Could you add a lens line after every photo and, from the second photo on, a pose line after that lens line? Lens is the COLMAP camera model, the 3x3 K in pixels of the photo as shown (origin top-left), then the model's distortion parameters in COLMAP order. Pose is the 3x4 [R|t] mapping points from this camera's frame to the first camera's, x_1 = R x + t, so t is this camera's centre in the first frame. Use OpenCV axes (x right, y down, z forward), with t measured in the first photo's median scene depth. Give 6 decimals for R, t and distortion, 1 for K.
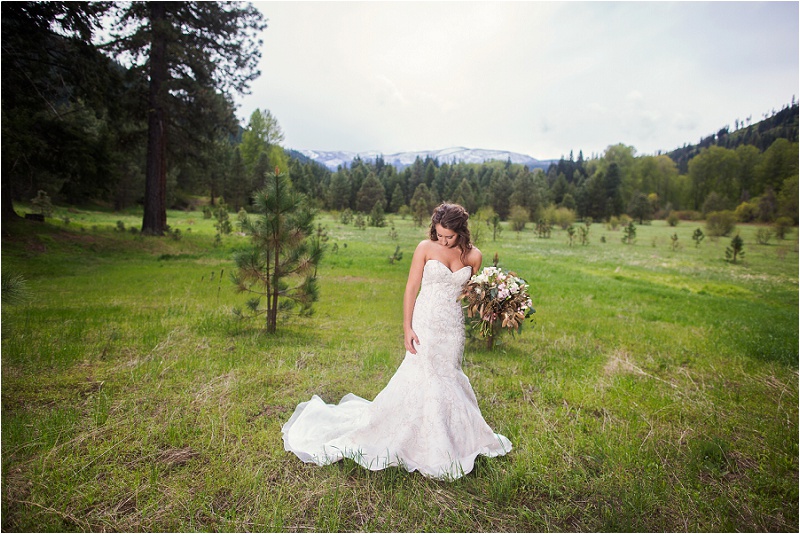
lens RADIAL K [[558.7, 0, 393.1], [0, 558.7, 262.0], [0, 0, 1]] dist [-0.007711, 0.004848]
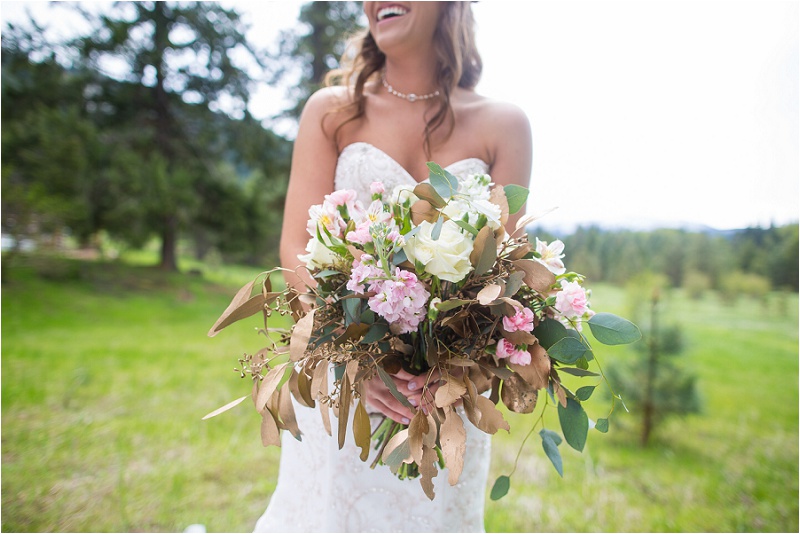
lens RADIAL K [[558.7, 0, 401.2], [0, 558.7, 267.2], [0, 0, 1]] dist [-0.007711, 0.004848]
pose [[0.964876, 0.011149, -0.262468, 0.007340], [-0.040543, 0.993449, -0.106843, 0.003714], [0.259558, 0.113732, 0.959007, 0.031939]]
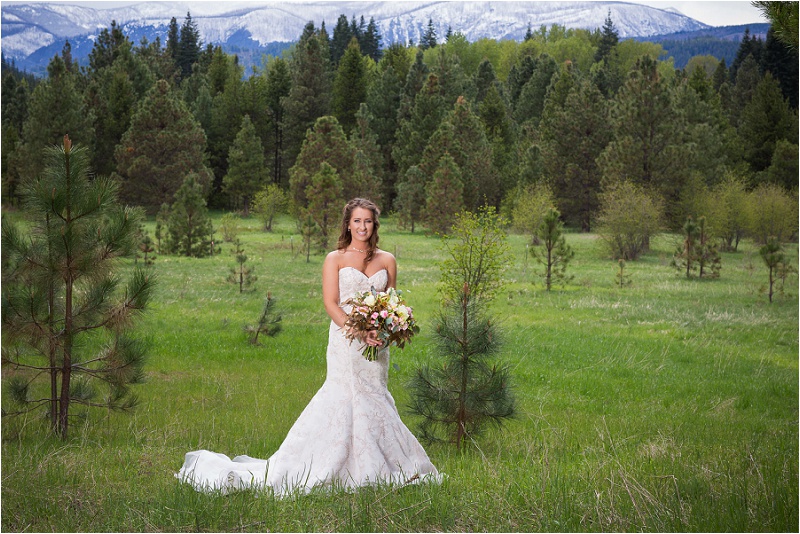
lens RADIAL K [[1963.2, 0, 400.0], [0, 1963.2, 267.1], [0, 0, 1]] dist [-0.085002, 0.000000]
pose [[0.995904, -0.019654, 0.088258, -0.005817], [0.024713, 0.998092, -0.056591, 0.008109], [-0.086978, 0.058540, 0.994489, -0.100127]]
